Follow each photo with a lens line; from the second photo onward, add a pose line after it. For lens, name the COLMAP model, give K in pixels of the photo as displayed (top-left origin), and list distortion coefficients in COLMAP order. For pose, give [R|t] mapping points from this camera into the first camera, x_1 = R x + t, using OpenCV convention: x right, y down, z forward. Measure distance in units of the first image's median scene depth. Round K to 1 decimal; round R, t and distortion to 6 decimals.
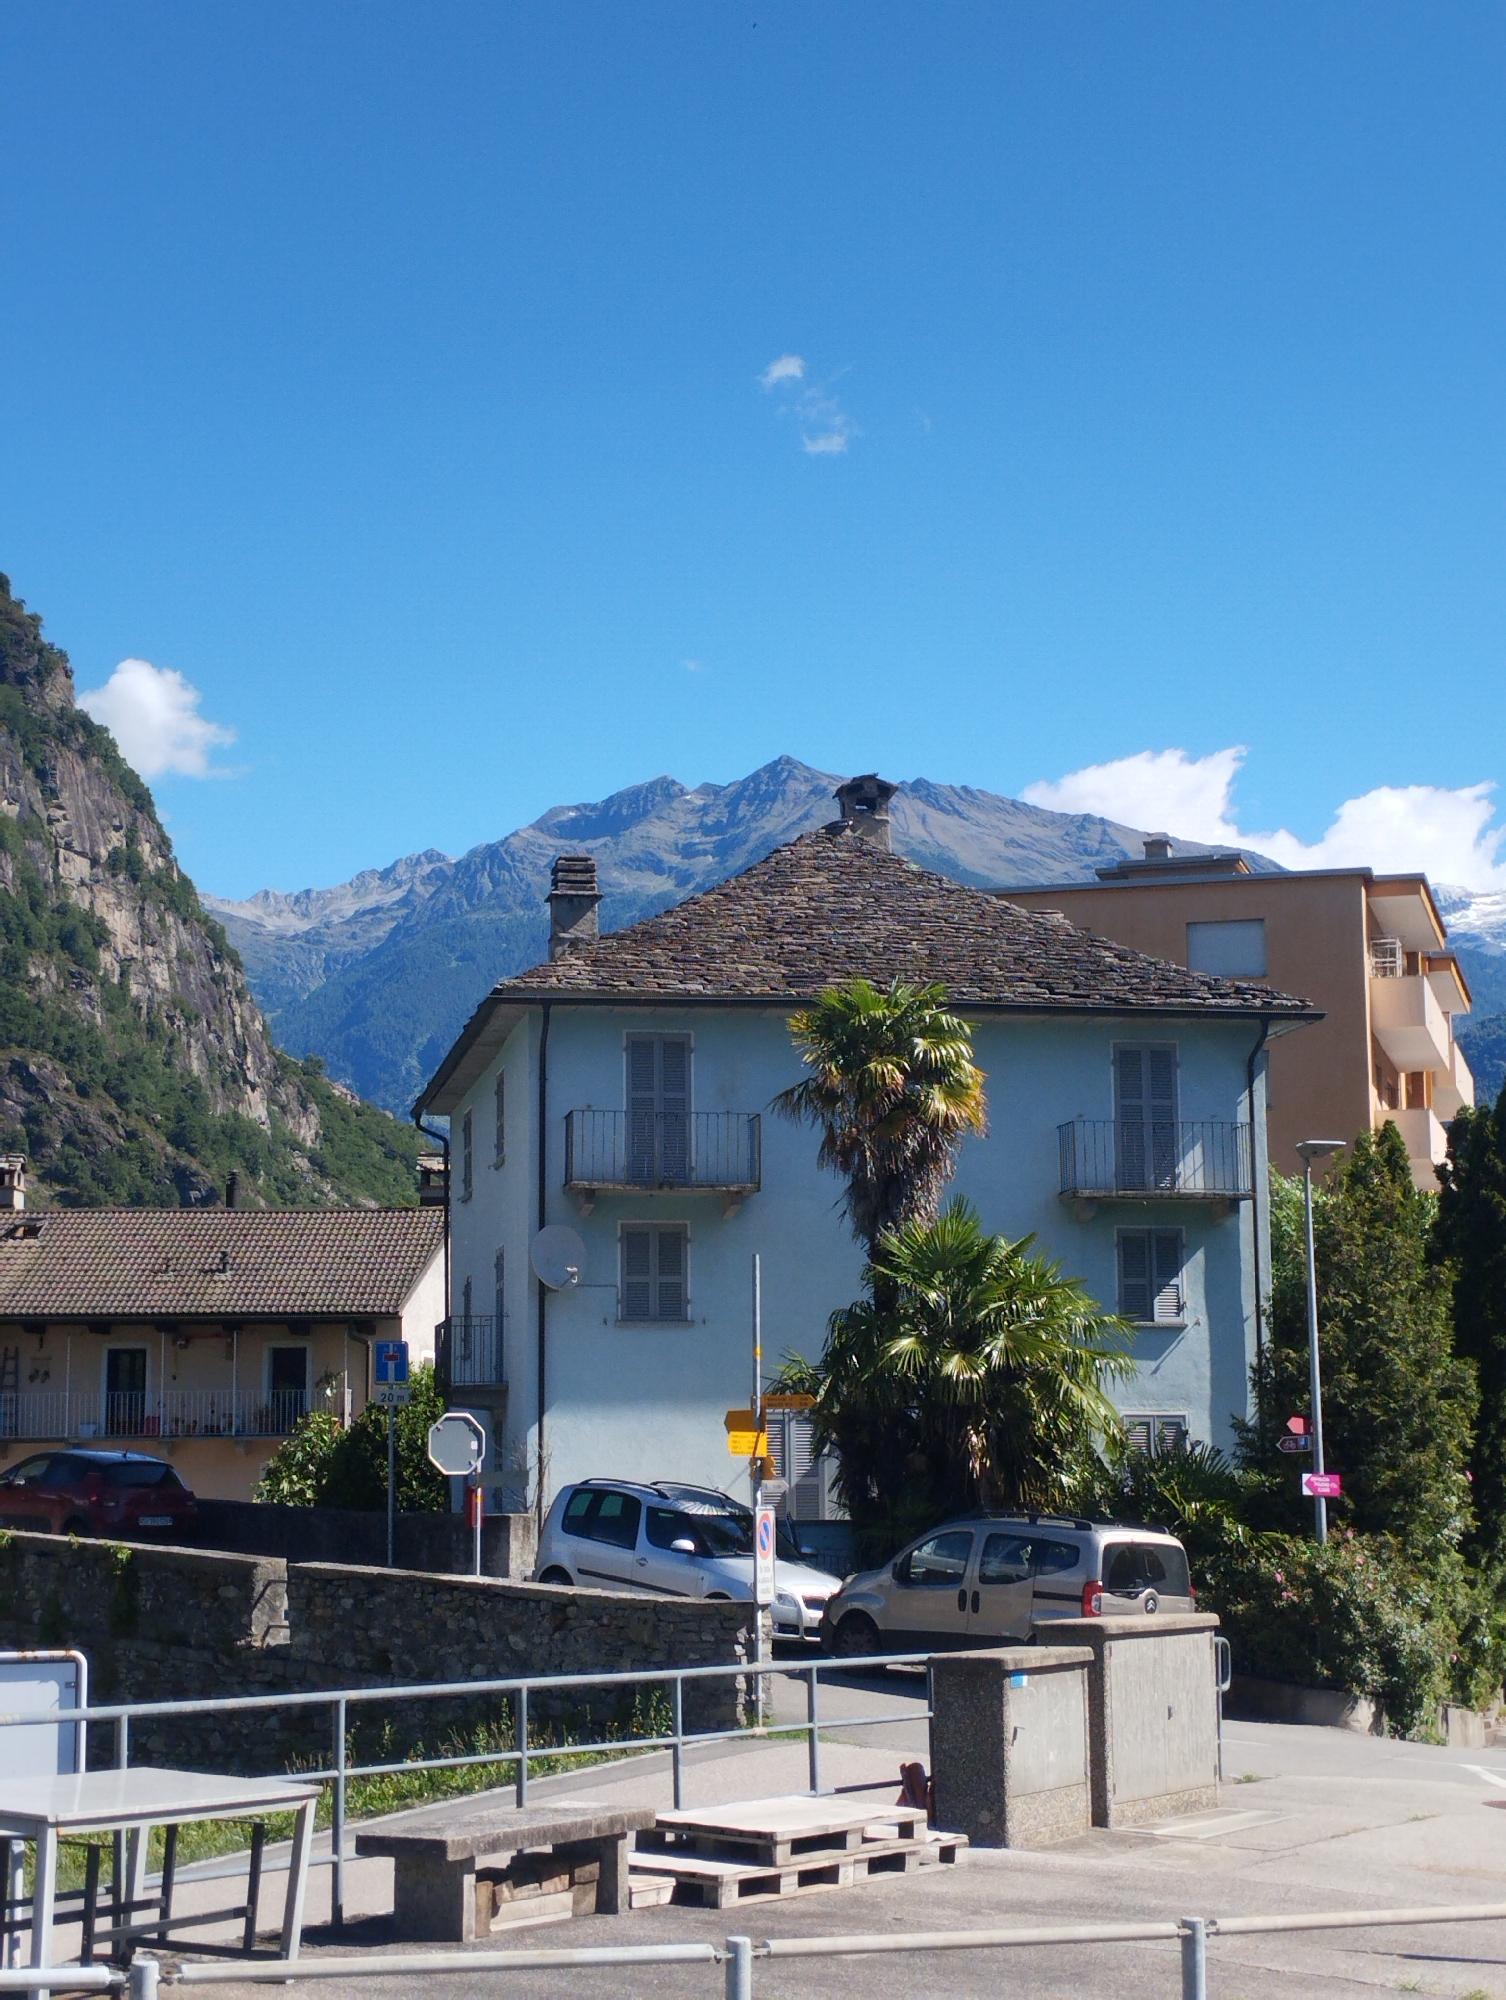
lens RADIAL K [[3266.9, 0, 753.0], [0, 3266.9, 1000.0], [0, 0, 1]] dist [0.046144, 0.038330]
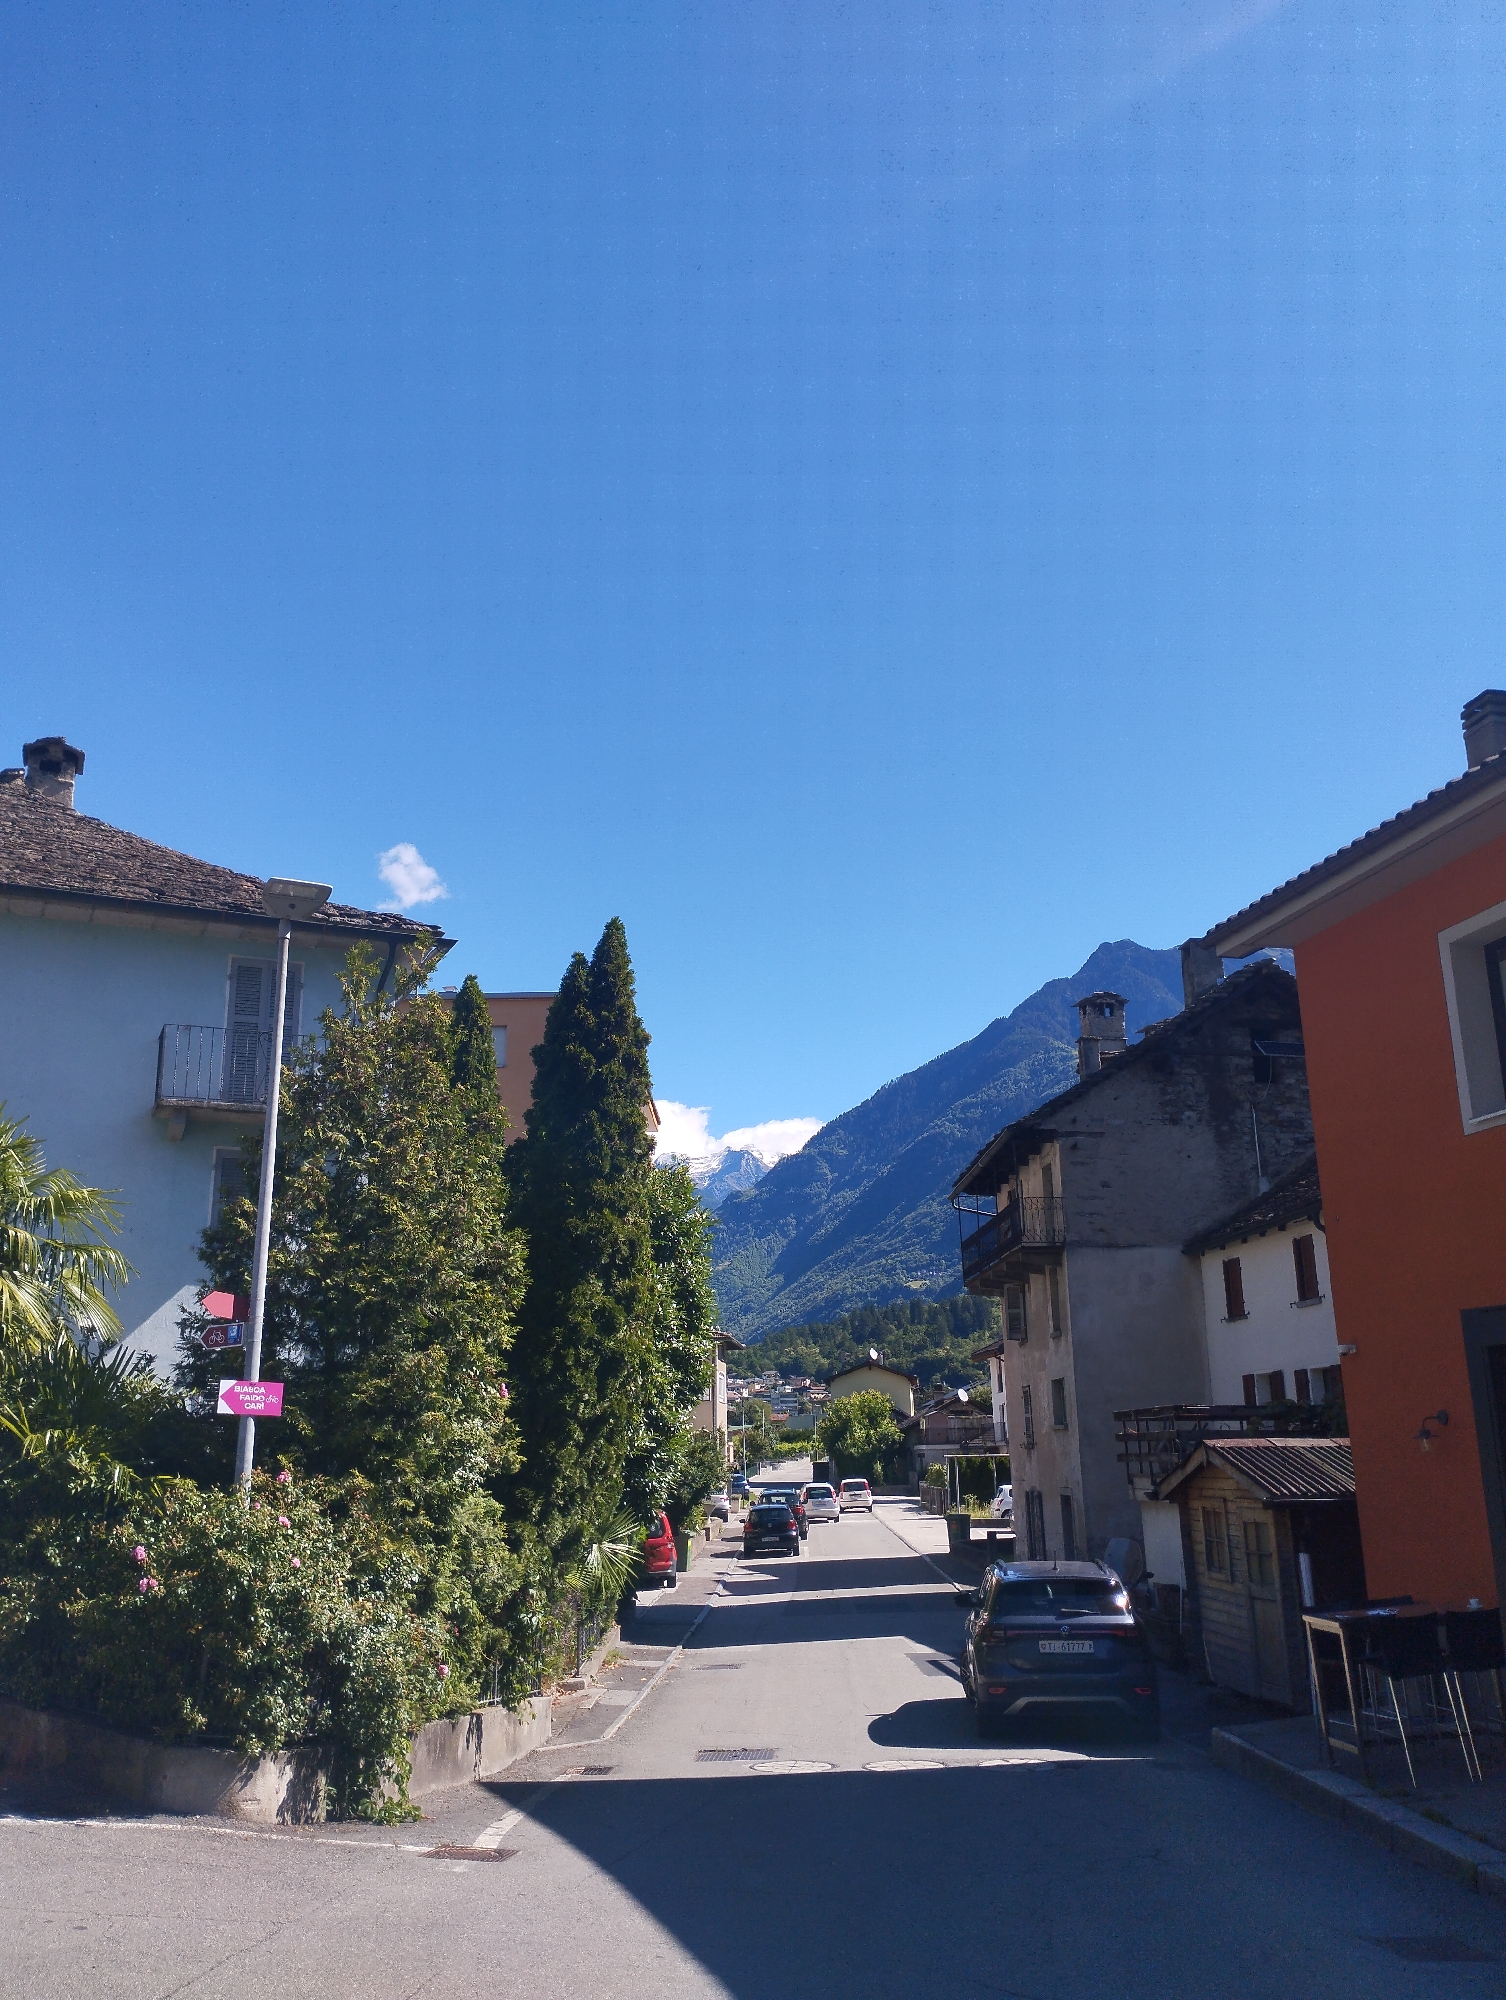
lens RADIAL K [[1630.8, 0, 753.0], [0, 1630.8, 1000.0], [0, 0, 1]] dist [0.102138, -0.133026]
pose [[0.966975, 0.062755, 0.247023, 0.176846], [-0.031355, 0.991141, -0.129058, 0.105271], [-0.252934, 0.117051, 0.960377, 0.630334]]
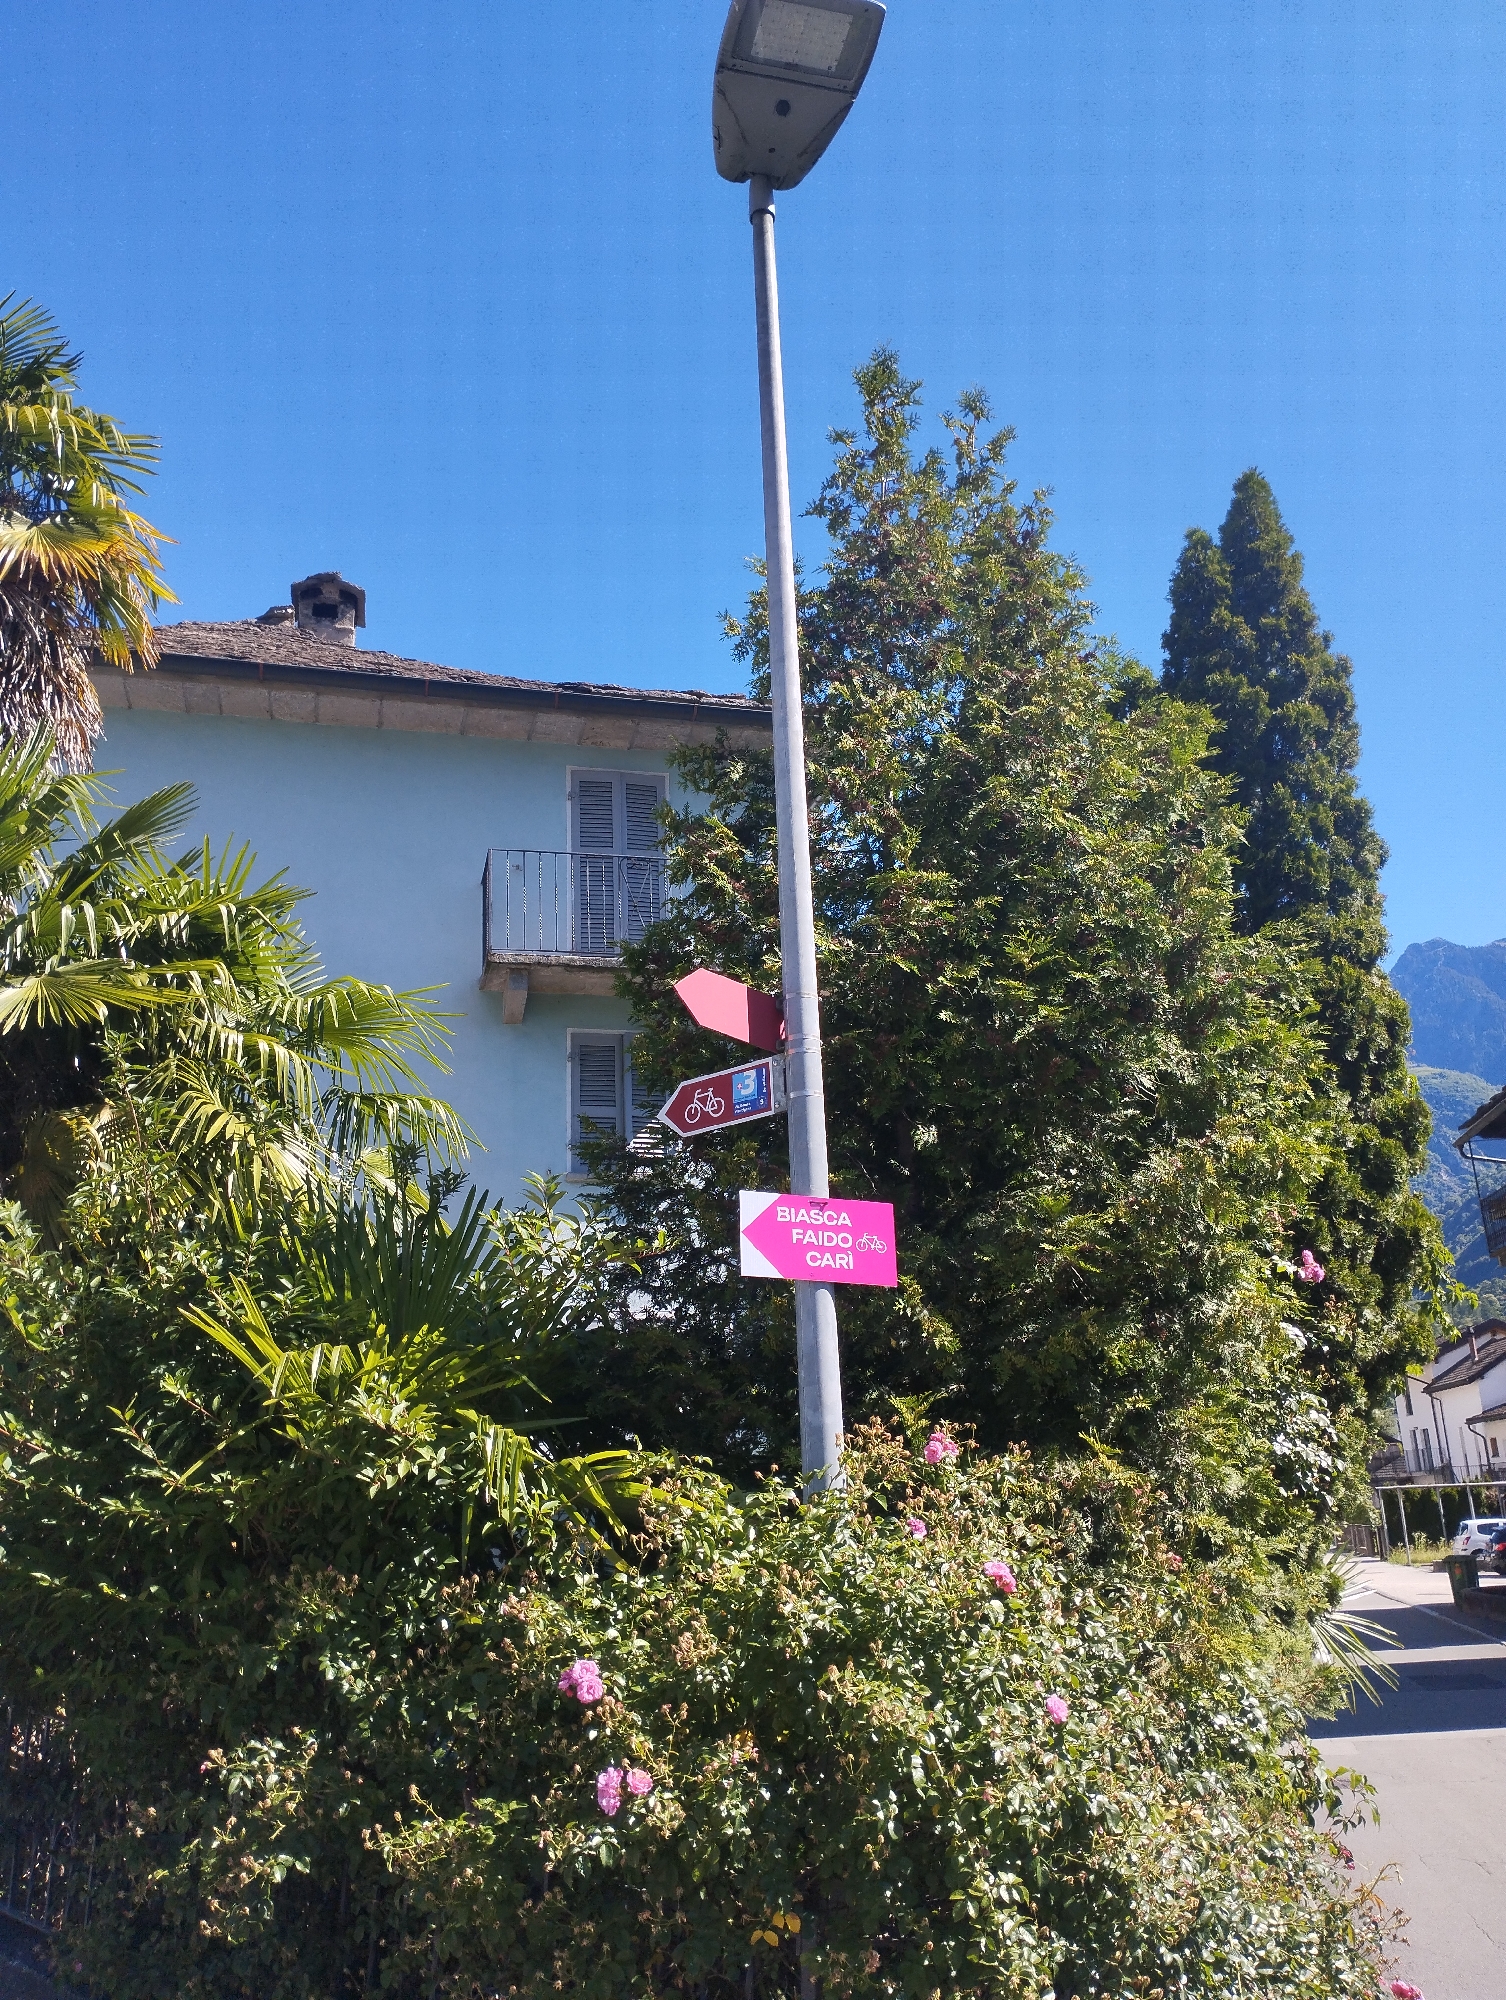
lens RADIAL K [[1630.8, 0, 753.0], [0, 1630.8, 1000.0], [0, 0, 1]] dist [0.102138, -0.133026]
pose [[0.996956, -0.007361, 0.077613, 0.153564], [0.019218, 0.988016, -0.153152, 0.143393], [-0.075555, 0.154177, 0.985150, 0.847179]]
